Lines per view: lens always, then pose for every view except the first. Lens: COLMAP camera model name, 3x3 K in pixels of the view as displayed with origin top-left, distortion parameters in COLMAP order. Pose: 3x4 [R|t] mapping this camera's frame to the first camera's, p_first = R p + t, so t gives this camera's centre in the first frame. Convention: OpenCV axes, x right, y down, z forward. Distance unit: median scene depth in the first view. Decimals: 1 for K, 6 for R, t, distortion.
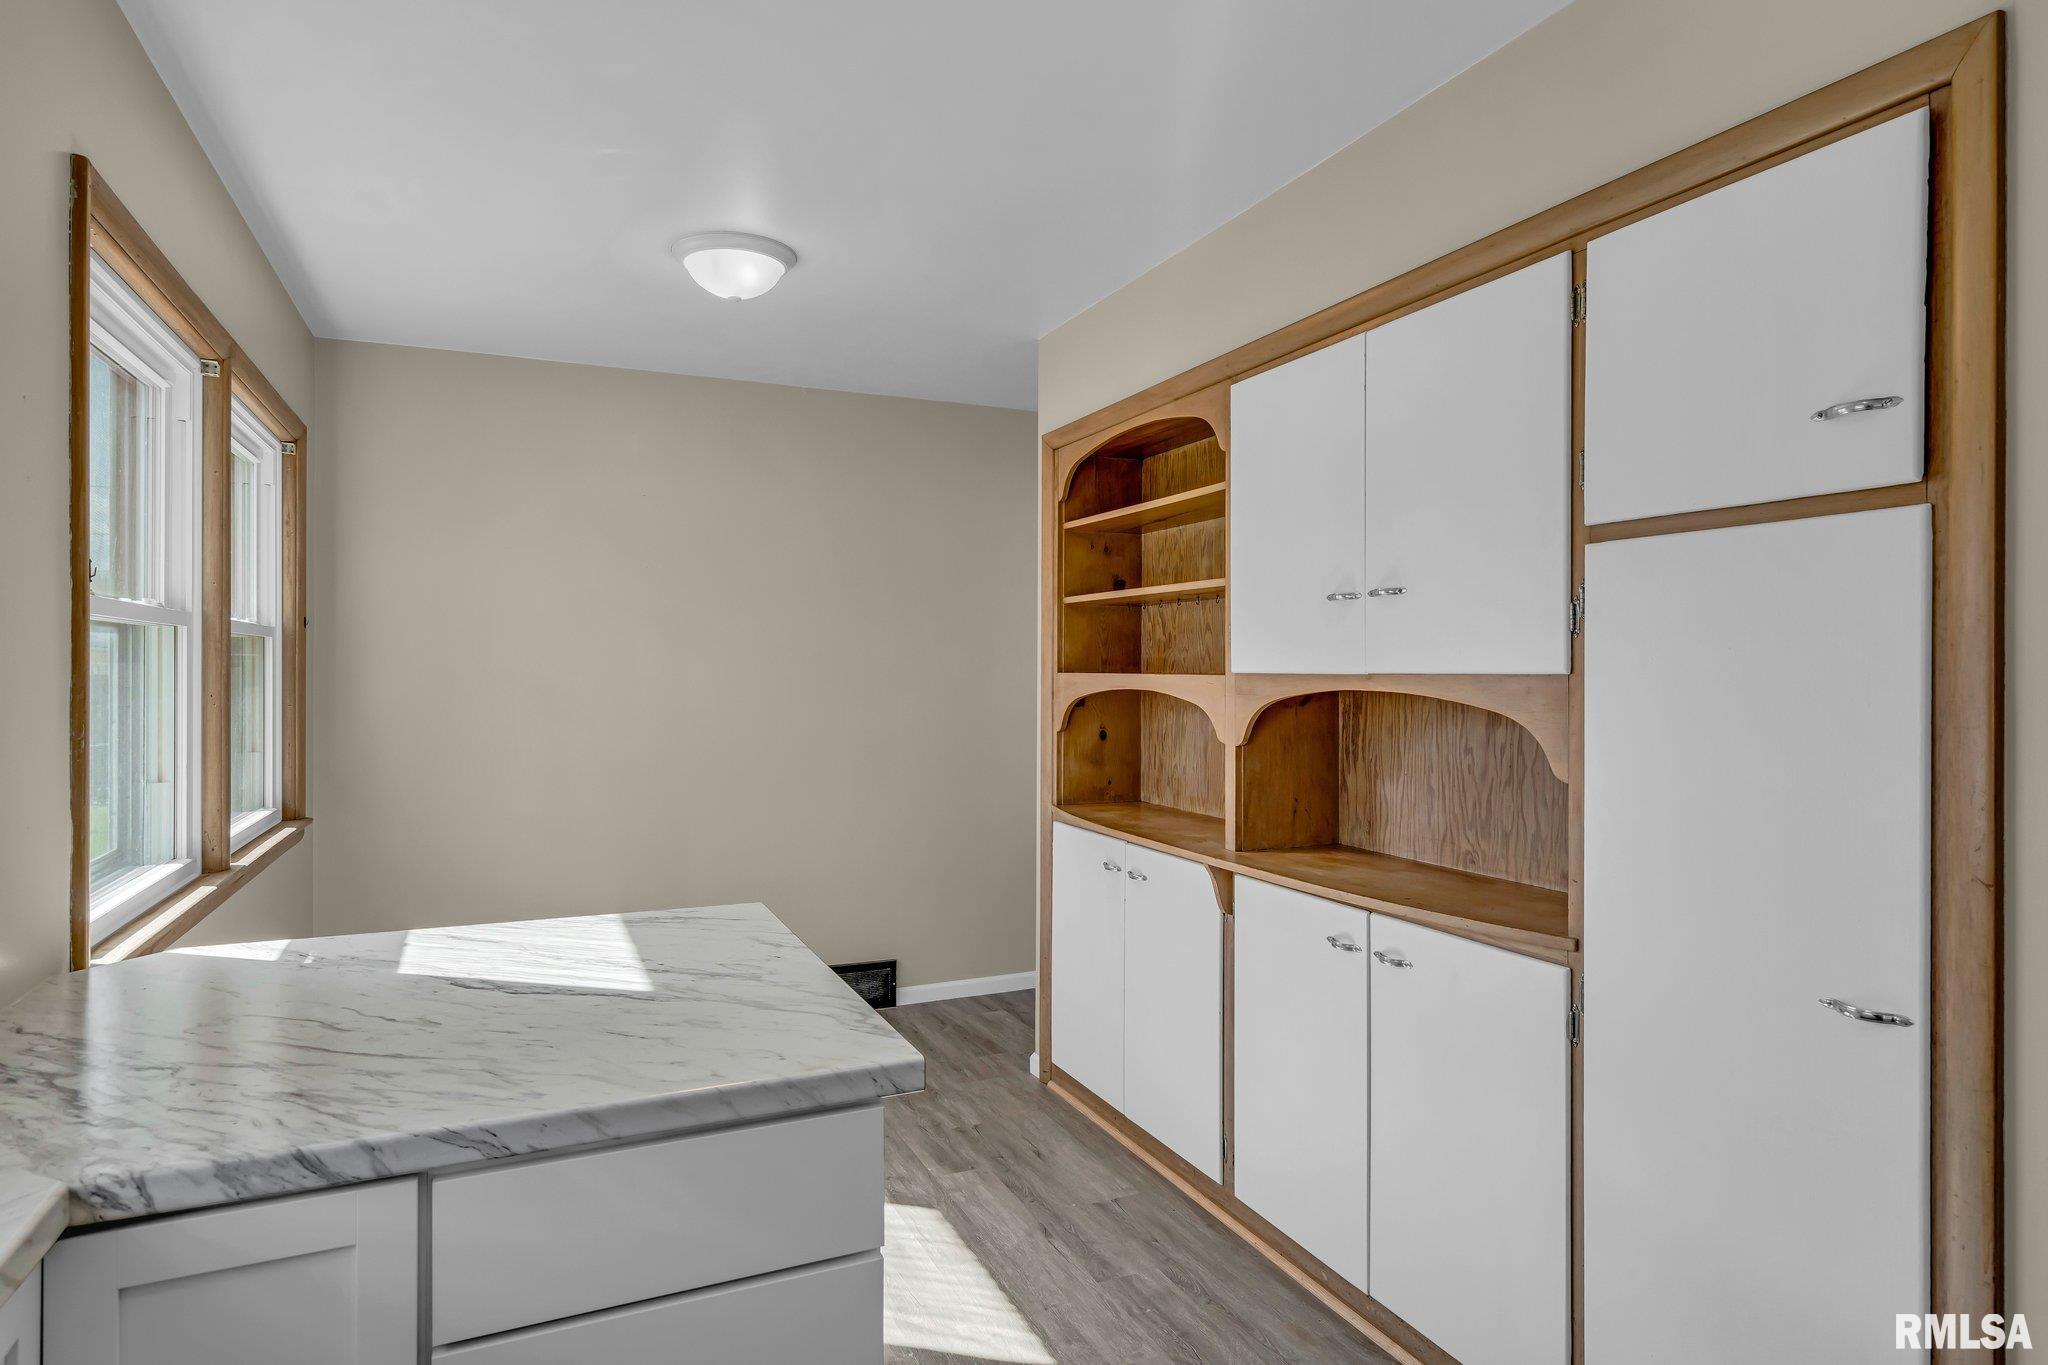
lens RADIAL K [[1132.4, 0, 1021.3], [0, 1132.4, 663.3], [0, 0, 1]] dist [0.000122, 0.000090]
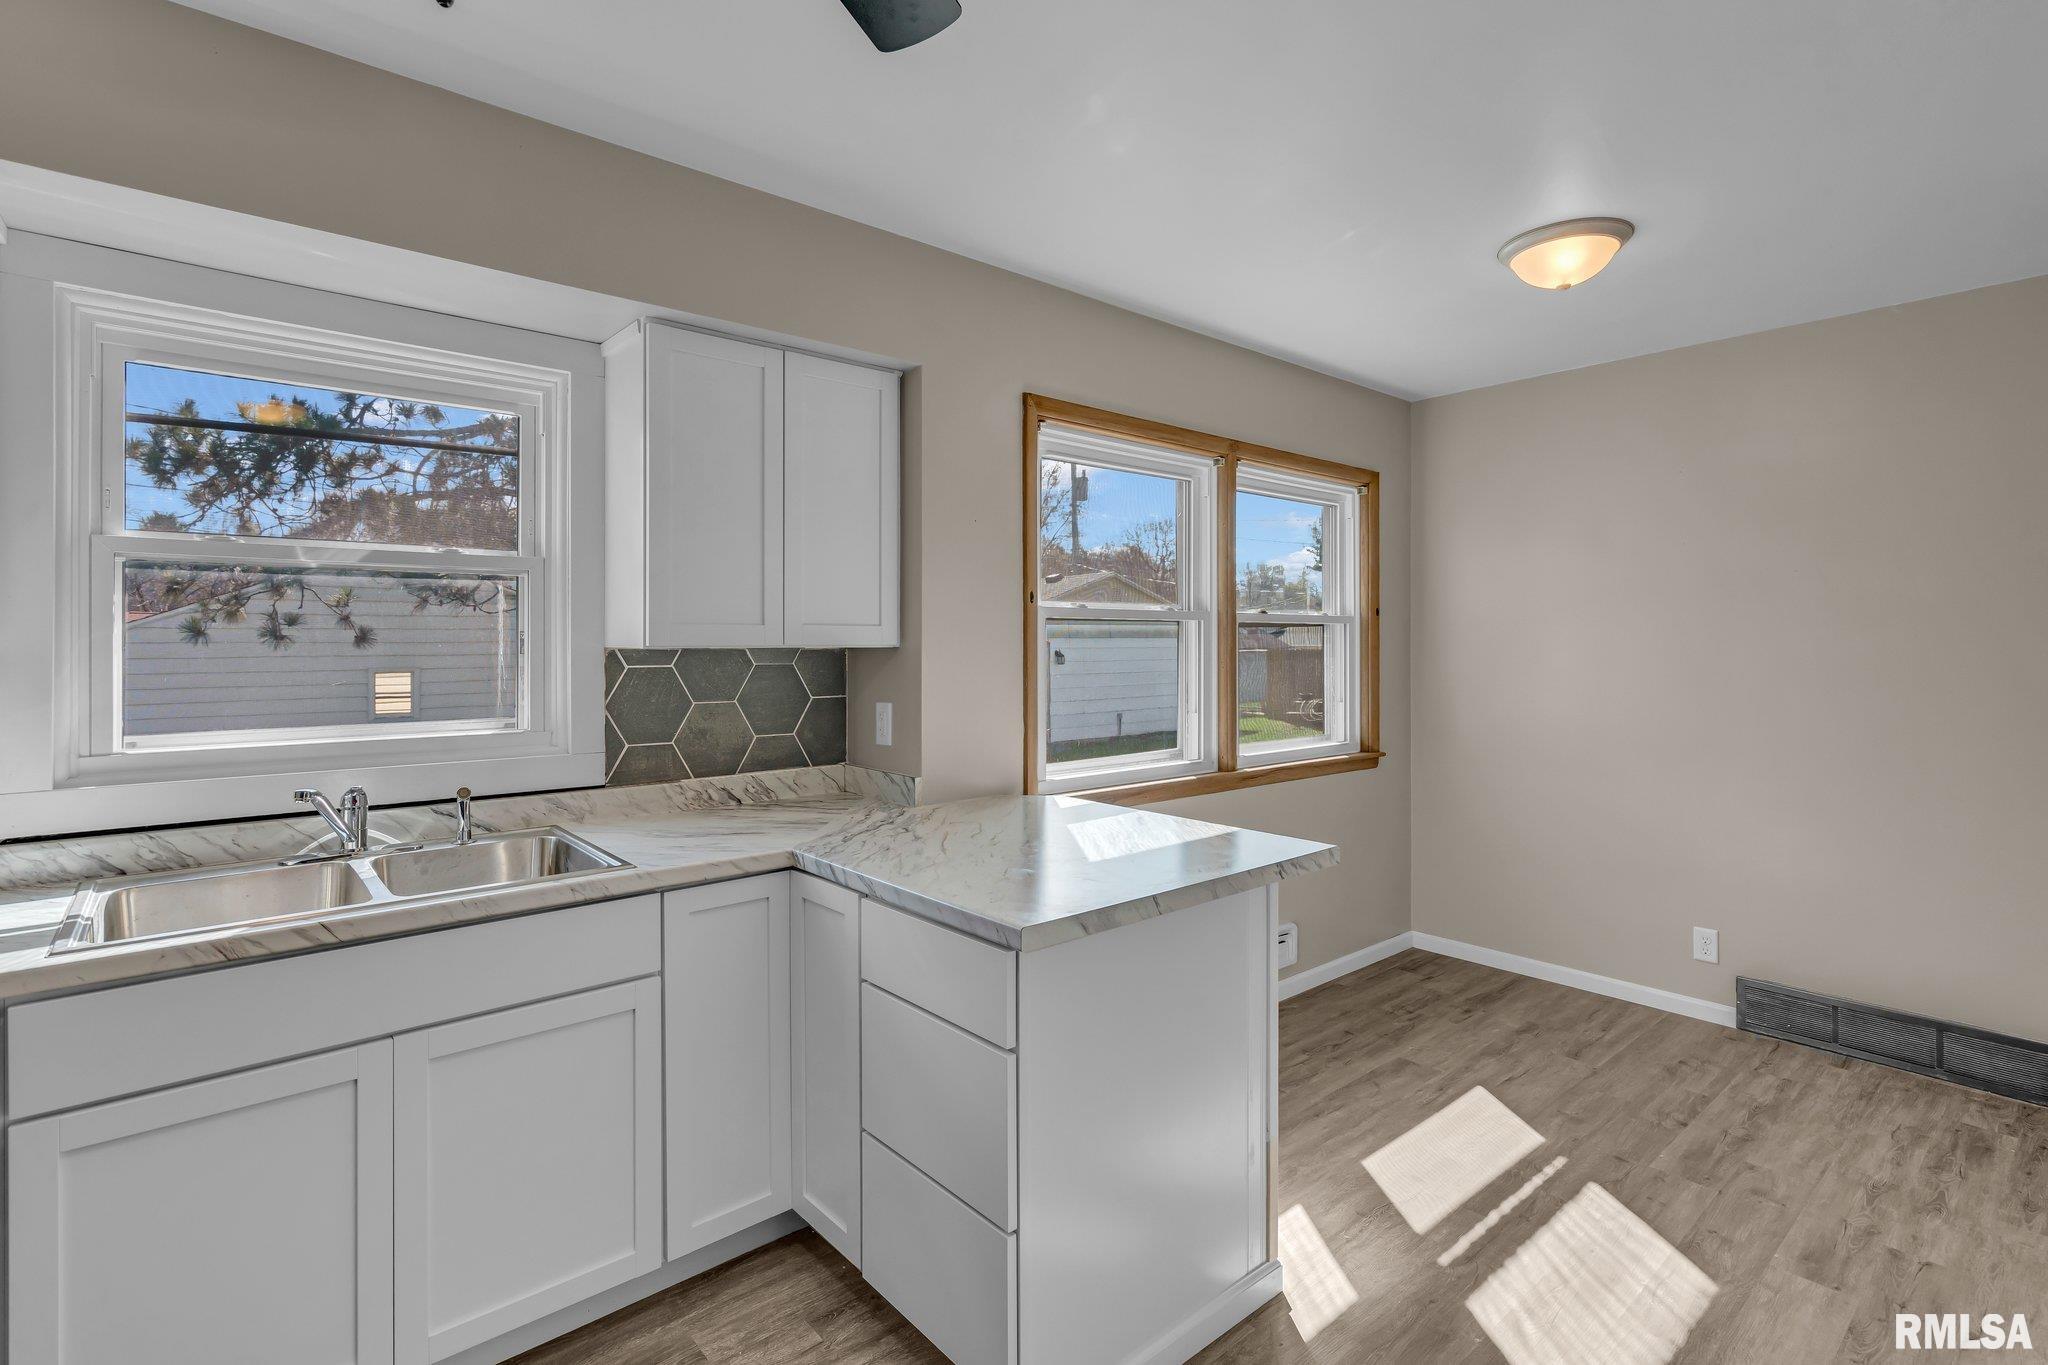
lens RADIAL K [[971.0, 0, 1023.3], [0, 971.0, 638.7], [0, 0, 1]] dist [0.000470, 0.000127]
pose [[0.280395, -0.003367, -0.959879, 0.516858], [0.005335, 0.999984, -0.001949, -0.004609], [0.959870, -0.004574, 0.280409, 0.320813]]
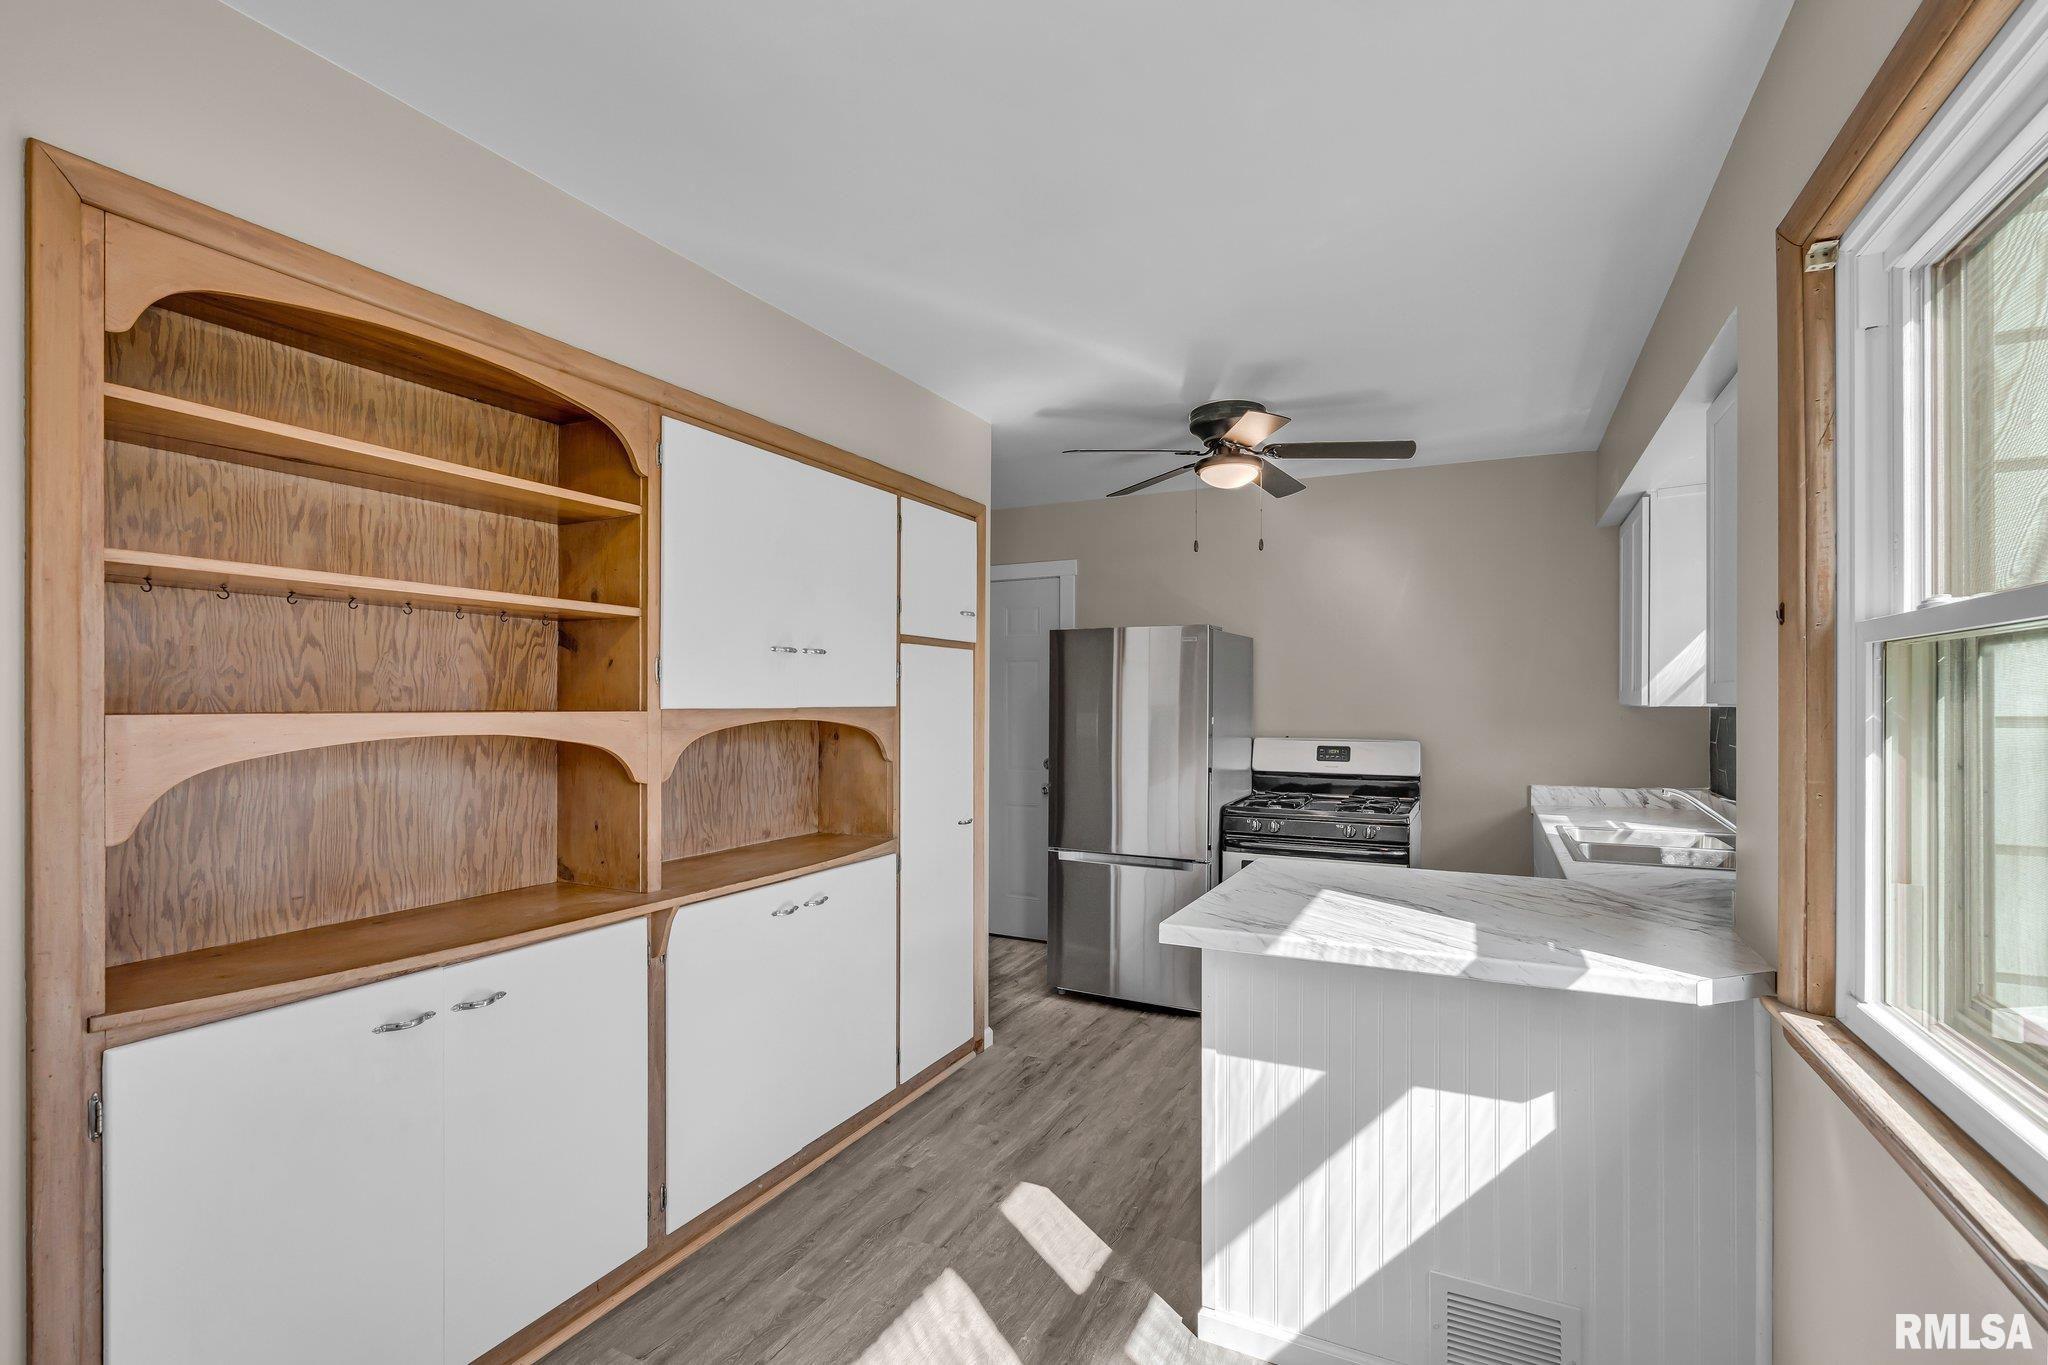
lens RADIAL K [[931.0, 0, 1022.0], [0, 931.0, 706.0], [0, 0, 1]] dist [-0.000677, 0.000104]
pose [[-0.631257, -0.005349, 0.775556, -0.662067], [-0.005879, 0.999980, 0.002112, 0.002702], [-0.775552, -0.003226, -0.631276, 1.322109]]
